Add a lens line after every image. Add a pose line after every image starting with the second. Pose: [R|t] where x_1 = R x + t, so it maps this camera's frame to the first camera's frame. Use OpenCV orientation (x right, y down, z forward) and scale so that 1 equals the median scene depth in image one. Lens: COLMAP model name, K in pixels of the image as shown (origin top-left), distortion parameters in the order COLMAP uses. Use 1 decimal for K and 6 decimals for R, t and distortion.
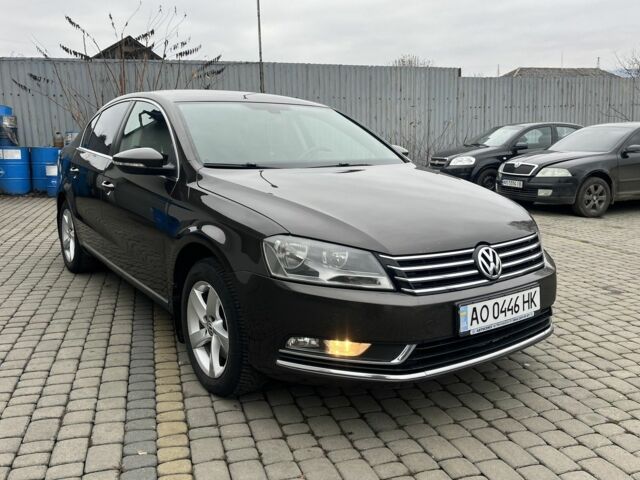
lens RADIAL K [[578.4, 0, 320.0], [0, 578.4, 240.0], [0, 0, 1]] dist [0.029449, -0.008178]
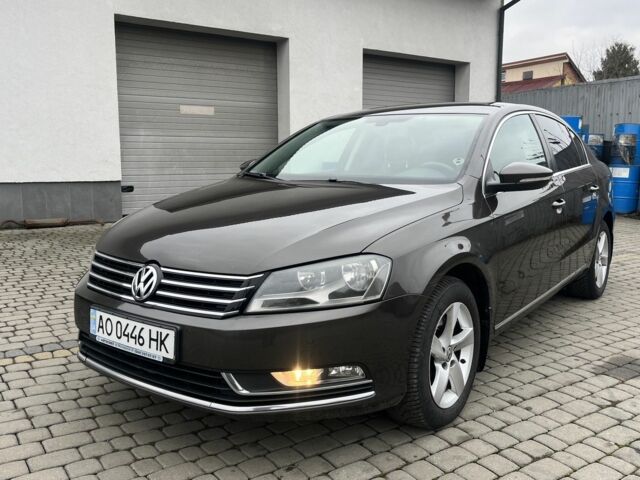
lens RADIAL K [[578.4, 0, 320.0], [0, 578.4, 240.0], [0, 0, 1]] dist [0.029449, -0.008178]
pose [[0.307541, 0.143522, -0.940649, 1.232268], [-0.176357, 0.980029, 0.091872, -0.160864], [0.935049, 0.137636, 0.326710, 0.948337]]
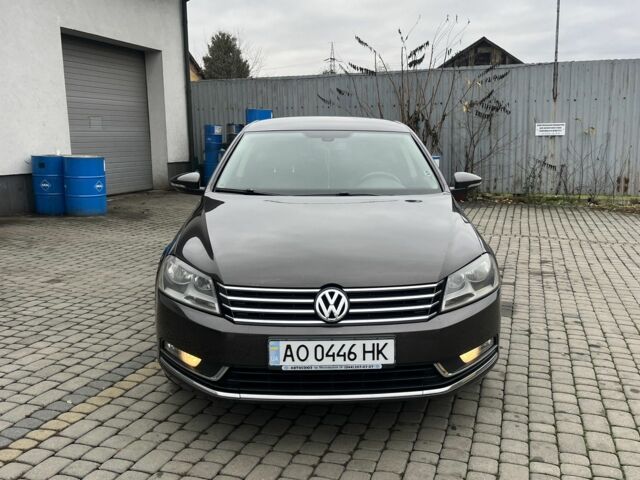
lens RADIAL K [[596.0, 0, 327.1], [0, 596.0, 240.4], [0, 0, 1]] dist [0.038528, -0.012006]
pose [[0.826793, 0.099048, -0.553718, 0.845380], [-0.100430, 0.994552, 0.027944, -0.100864], [0.553469, 0.032506, 0.832236, 0.131724]]
